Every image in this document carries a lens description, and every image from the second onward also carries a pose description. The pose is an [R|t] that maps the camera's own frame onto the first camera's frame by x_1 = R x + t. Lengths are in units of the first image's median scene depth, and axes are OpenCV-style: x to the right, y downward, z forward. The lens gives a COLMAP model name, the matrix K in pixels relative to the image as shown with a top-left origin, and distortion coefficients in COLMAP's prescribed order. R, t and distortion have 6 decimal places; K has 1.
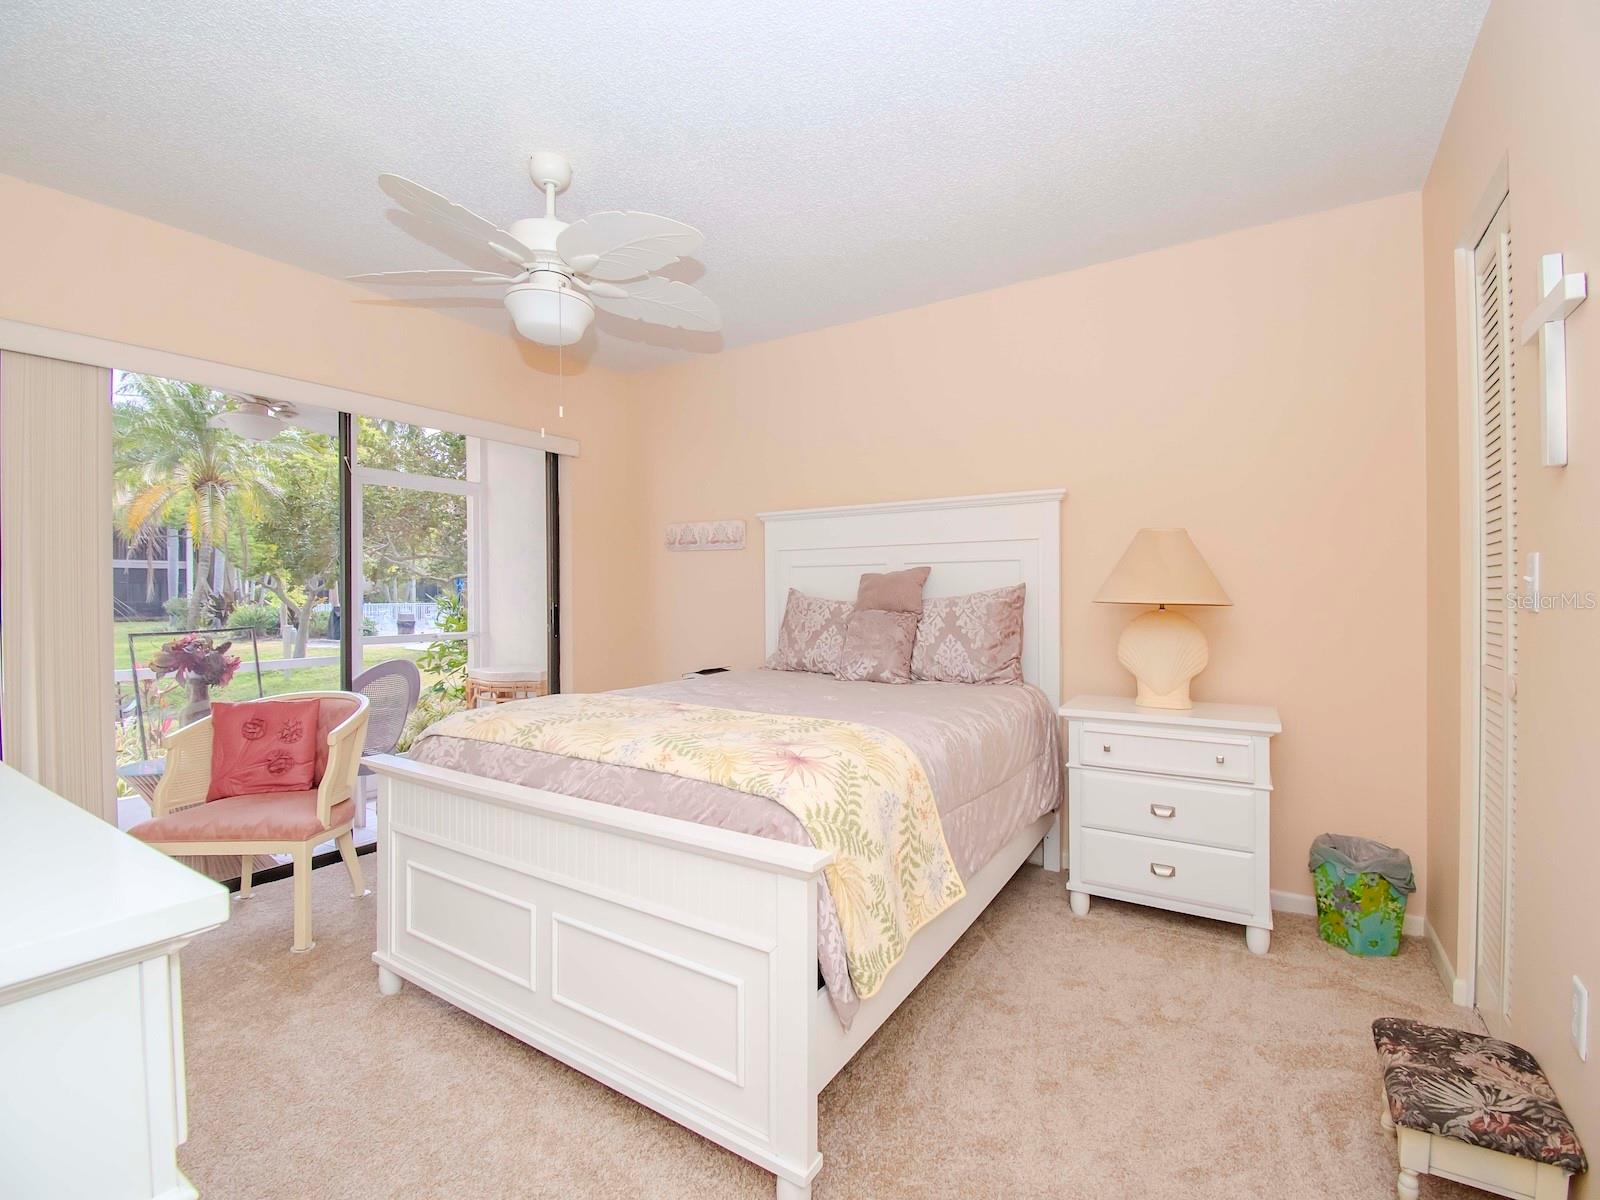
lens RADIAL K [[748.8, 0, 753.5], [0, 748.8, 602.6], [0, 0, 1]] dist [0.001442, -0.009961]
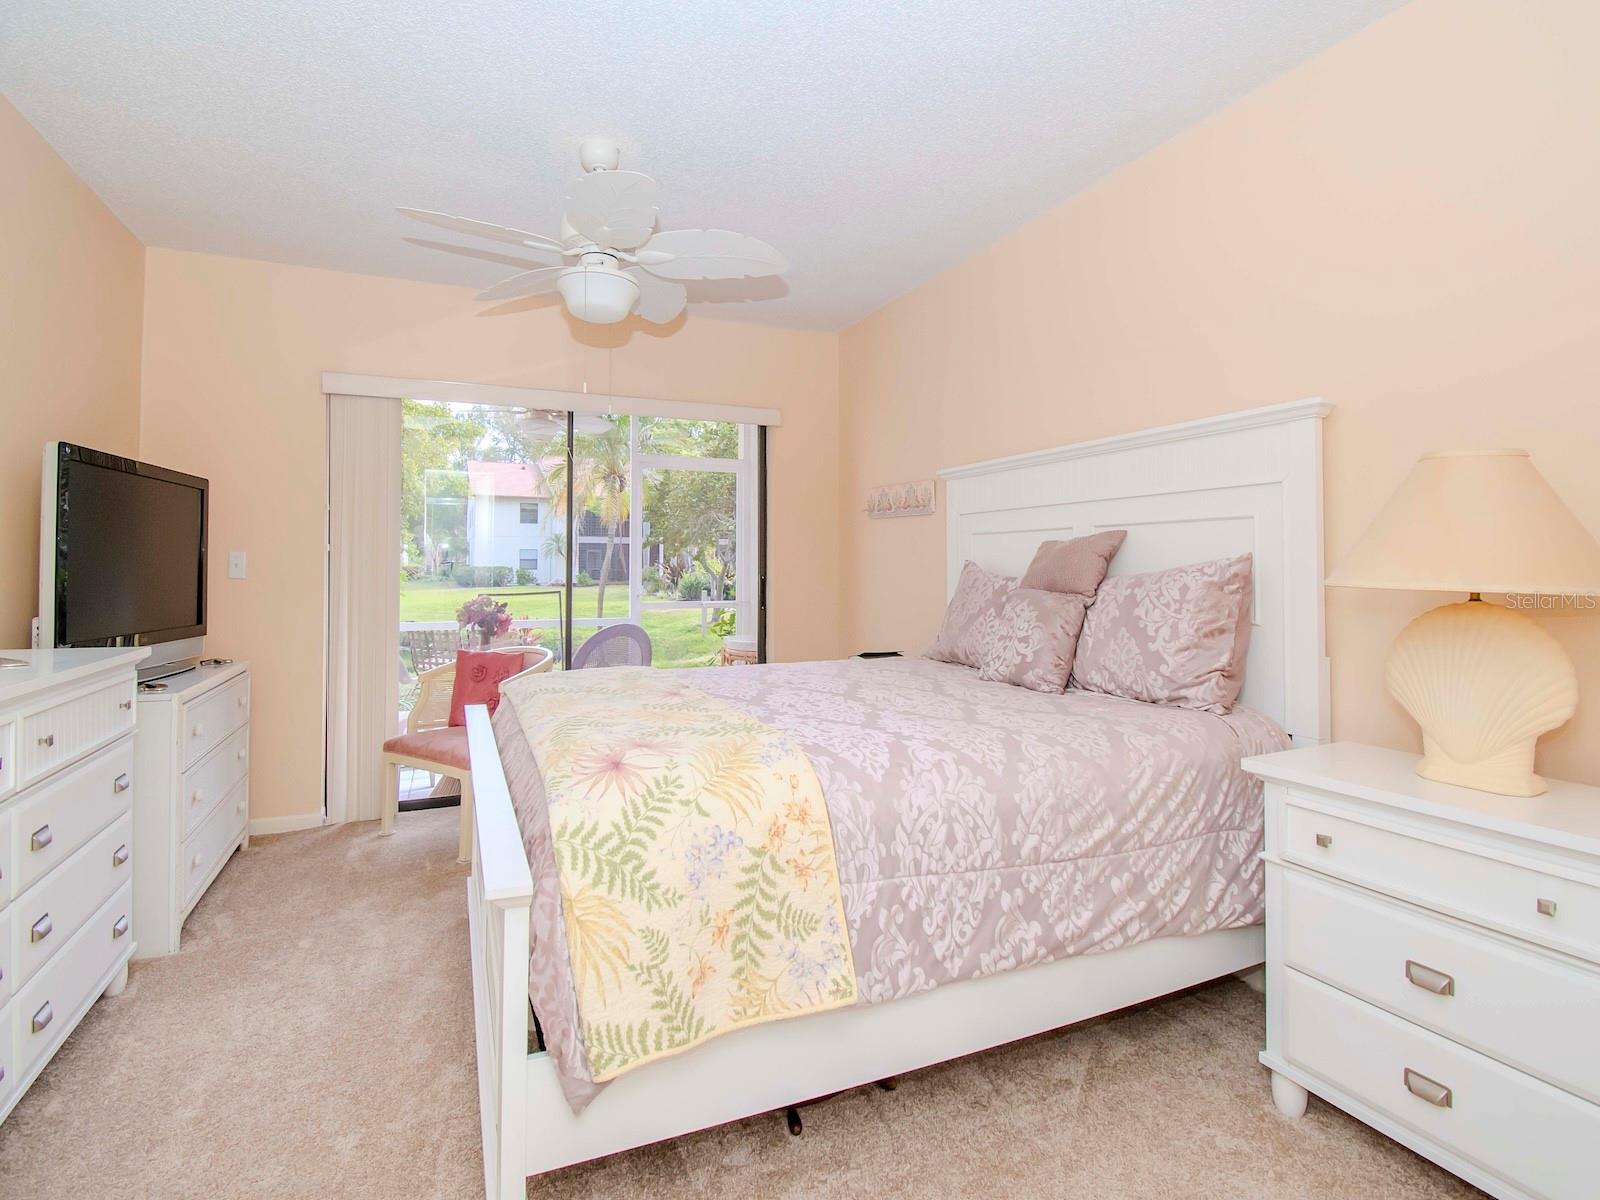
lens RADIAL K [[748.8, 0, 732.4], [0, 748.8, 554.1], [0, 0, 1]] dist [0.001442, -0.009961]
pose [[0.803702, -0.004094, -0.595018, 0.433274], [-0.011160, 0.999697, -0.021953, -0.007080], [0.594928, 0.024284, 0.803412, 0.257008]]
